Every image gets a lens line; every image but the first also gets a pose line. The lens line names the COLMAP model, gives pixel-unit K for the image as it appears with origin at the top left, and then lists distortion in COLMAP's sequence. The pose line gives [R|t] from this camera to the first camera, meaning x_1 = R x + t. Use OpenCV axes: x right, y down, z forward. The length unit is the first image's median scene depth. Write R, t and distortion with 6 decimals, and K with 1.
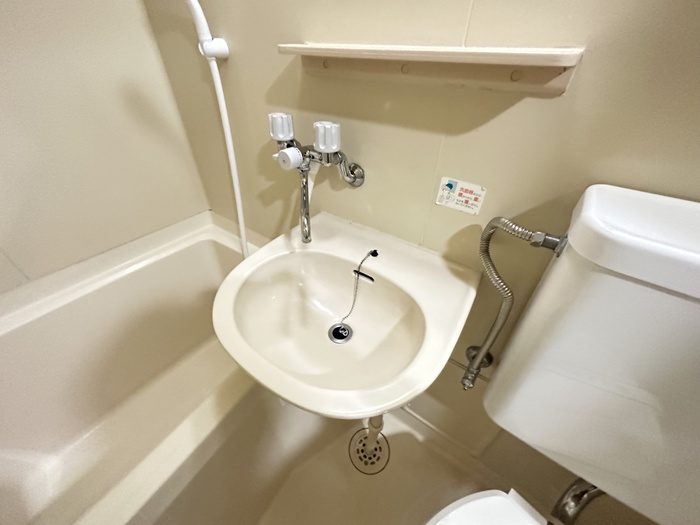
lens RADIAL K [[280.5, 0, 348.5], [0, 280.5, 261.9], [0, 0, 1]] dist [-0.000939, 0.000051]
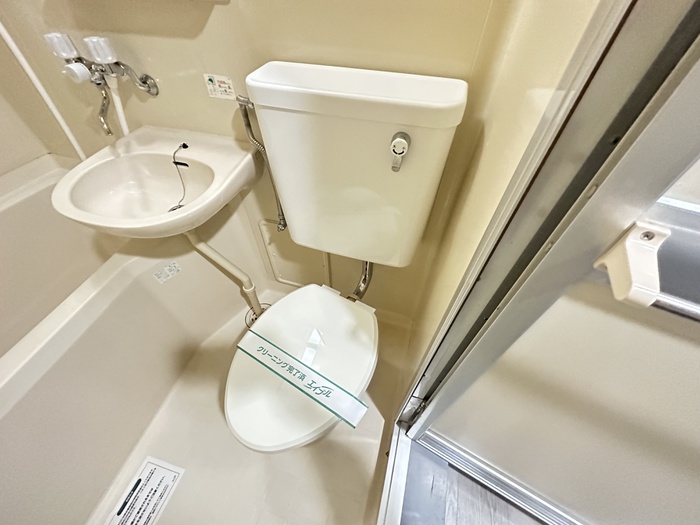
lens RADIAL K [[280.5, 0, 350.4], [0, 280.5, 265.1], [0, 0, 1]] dist [-0.000939, 0.000051]
pose [[0.946198, -0.249170, 0.206455, 0.454957], [0.206390, 0.956103, 0.208017, 0.427765], [-0.249223, -0.154215, 0.956089, -0.612629]]
